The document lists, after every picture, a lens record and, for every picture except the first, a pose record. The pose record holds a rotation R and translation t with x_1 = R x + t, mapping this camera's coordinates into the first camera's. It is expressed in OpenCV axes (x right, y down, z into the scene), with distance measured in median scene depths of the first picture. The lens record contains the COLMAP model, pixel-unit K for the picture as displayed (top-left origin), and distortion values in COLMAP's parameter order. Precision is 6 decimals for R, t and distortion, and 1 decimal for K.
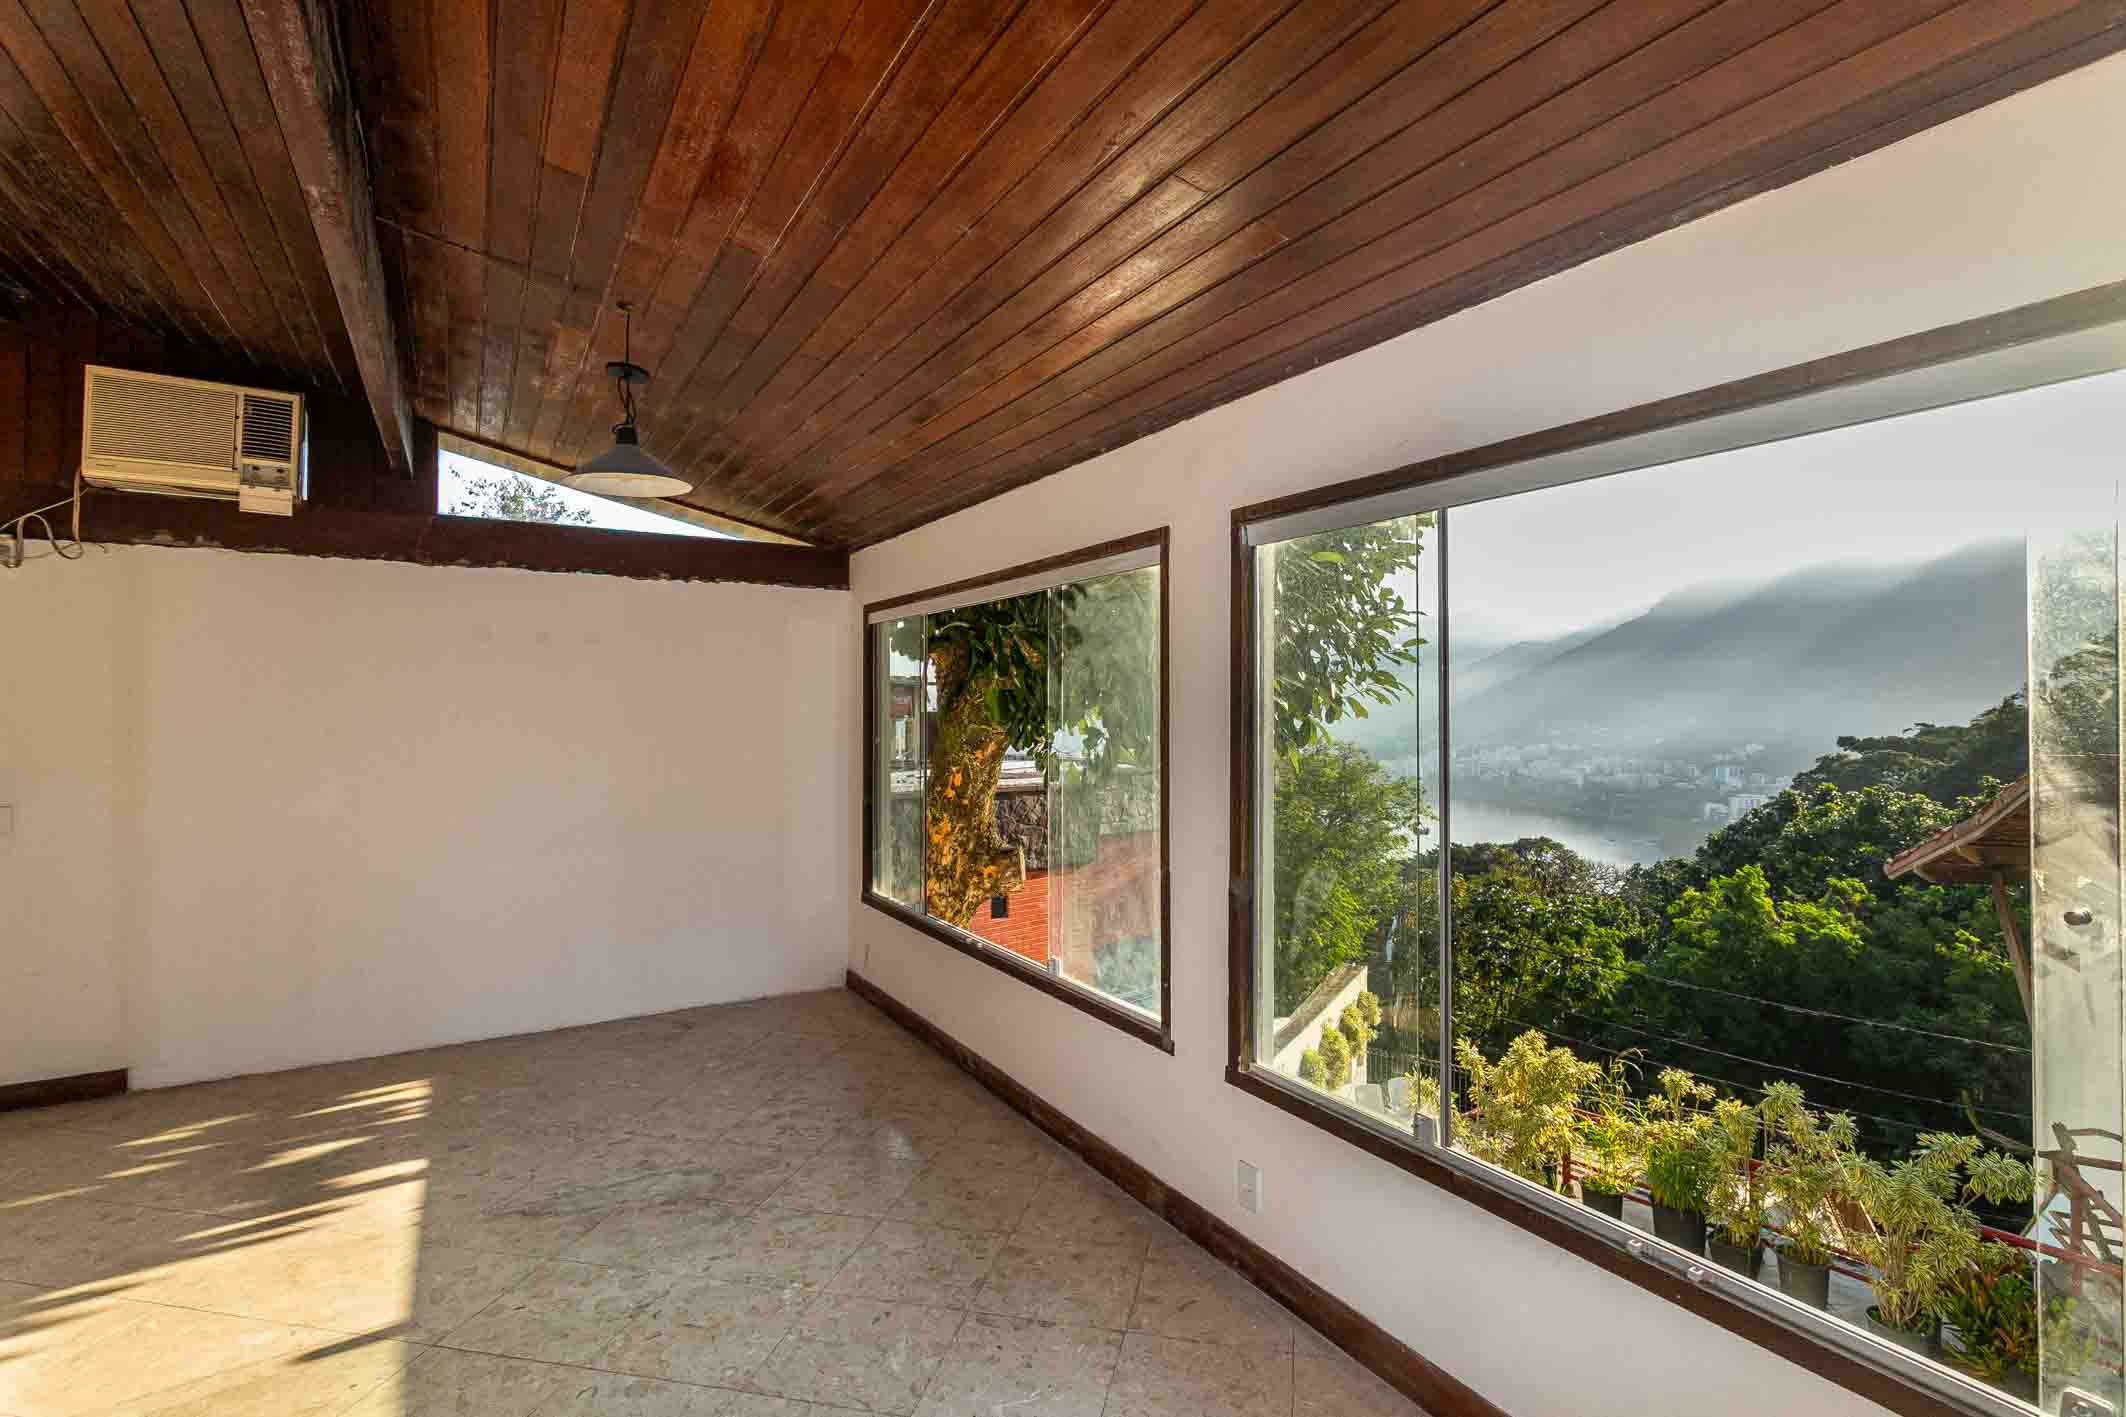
lens RADIAL K [[1047.6, 0, 1071.9], [0, 1047.6, 696.1], [0, 0, 1]] dist [0.002273, -0.001366]
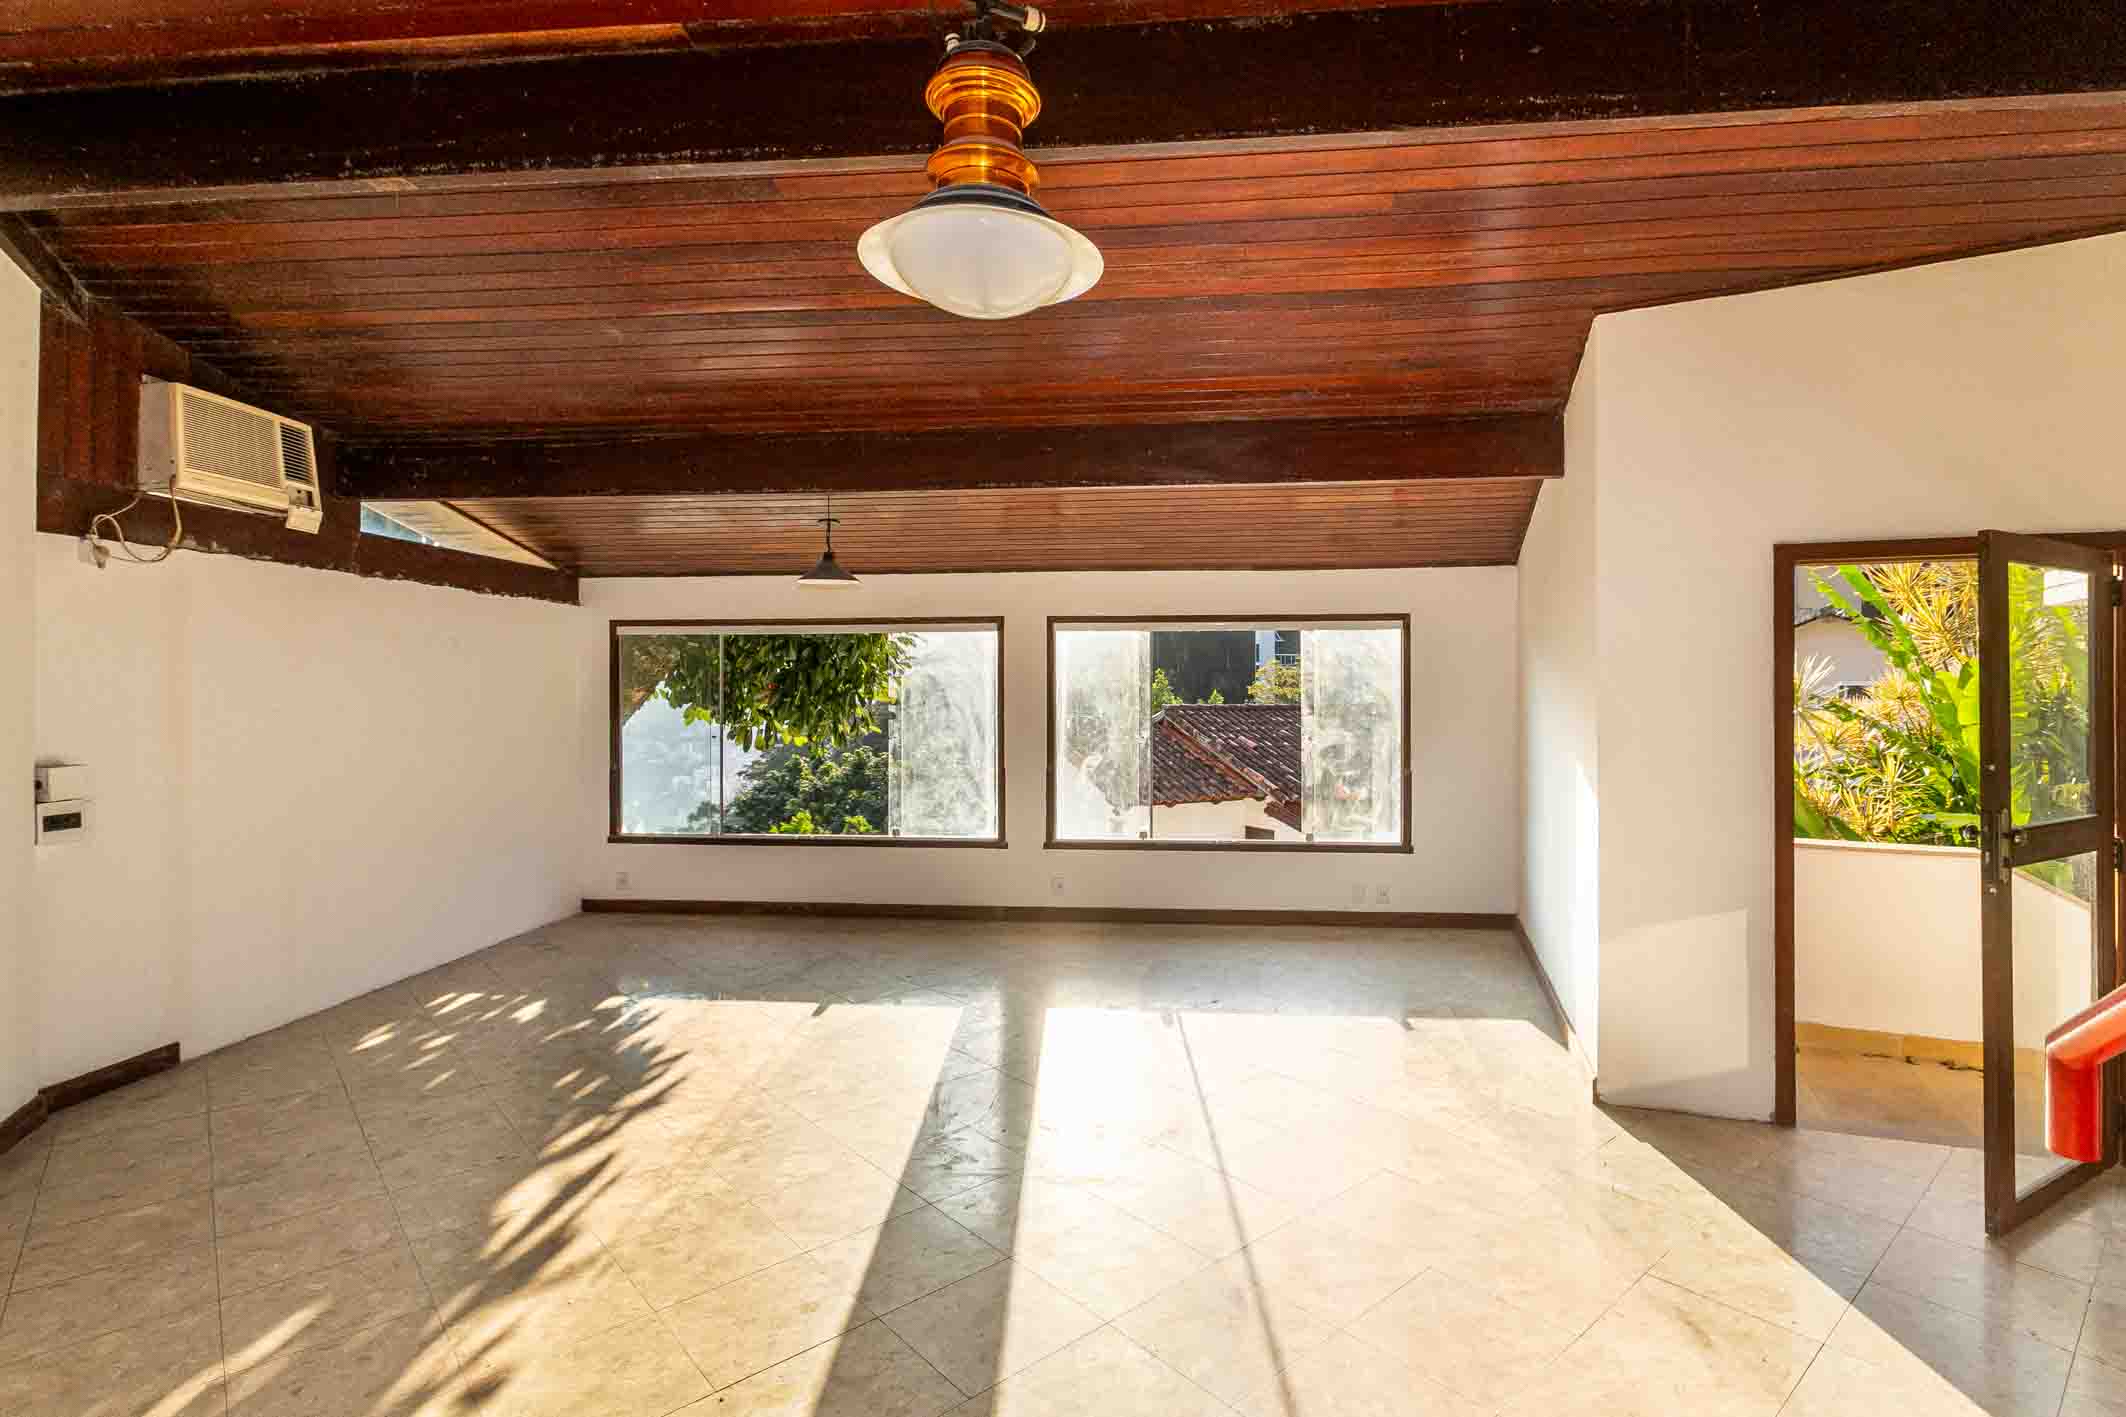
lens RADIAL K [[1047.6, 0, 1071.9], [0, 1047.6, 696.1], [0, 0, 1]] dist [0.002273, -0.001366]
pose [[0.614899, -0.007031, 0.788575, -0.240490], [-0.006870, 0.999875, 0.014271, -0.003300], [-0.788576, -0.014193, 0.614774, -0.076461]]
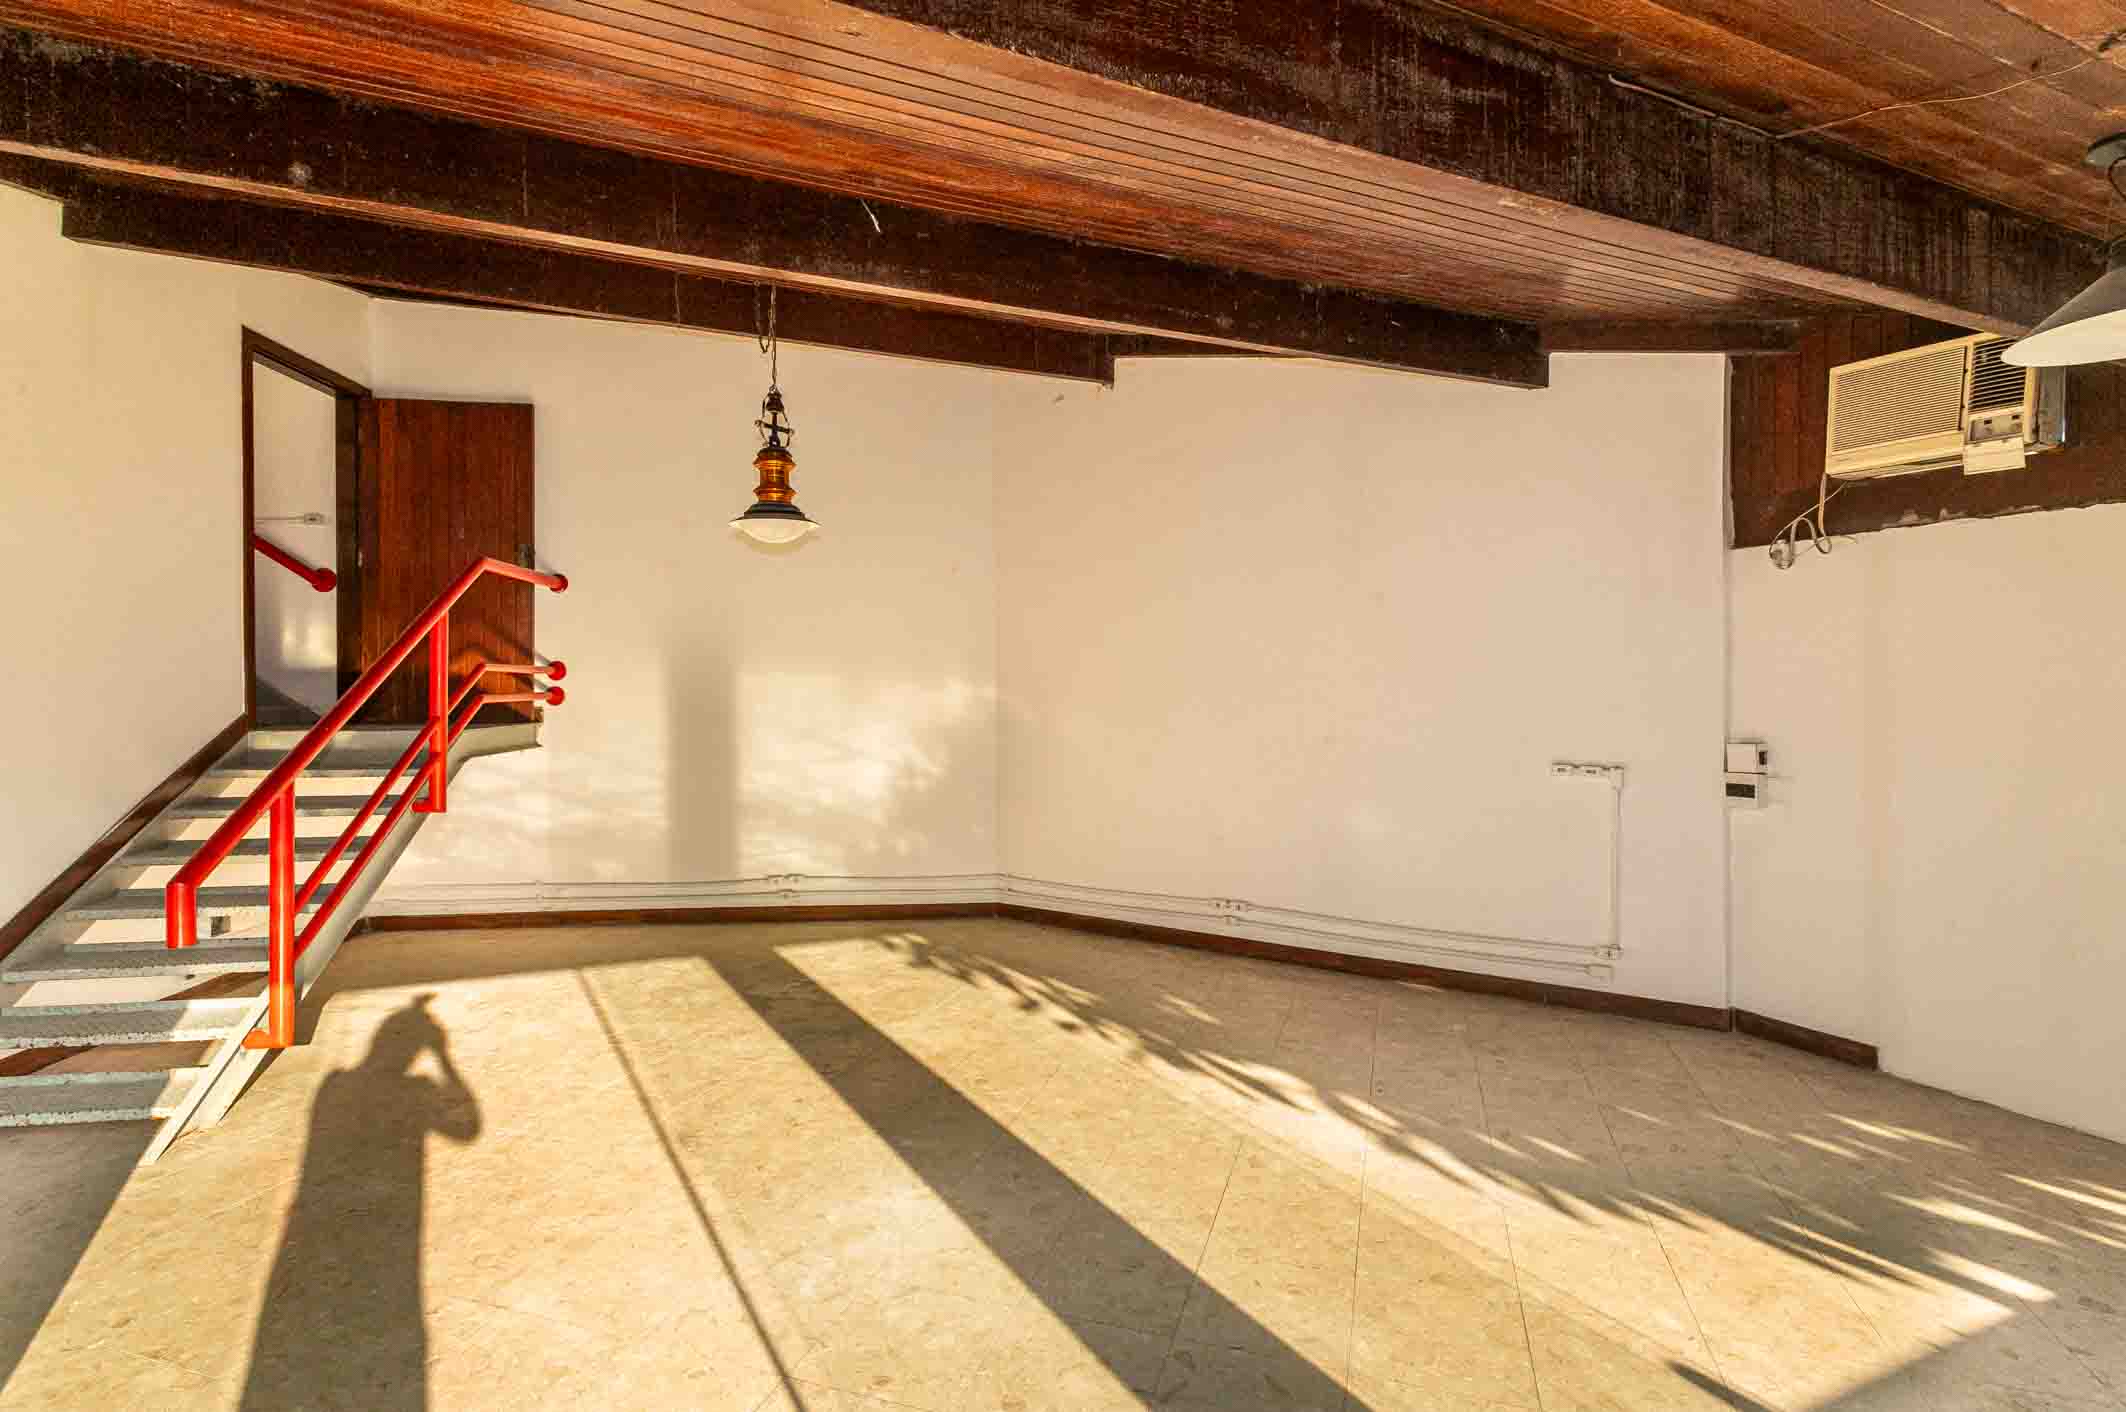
lens RADIAL K [[1047.6, 0, 1071.9], [0, 1047.6, 693.6], [0, 0, 1]] dist [0.002273, -0.001366]
pose [[-0.095642, 0.015791, -0.995291, 0.034762], [0.023719, 0.999626, 0.013581, -0.004023], [0.995133, -0.022309, -0.095981, 0.063654]]
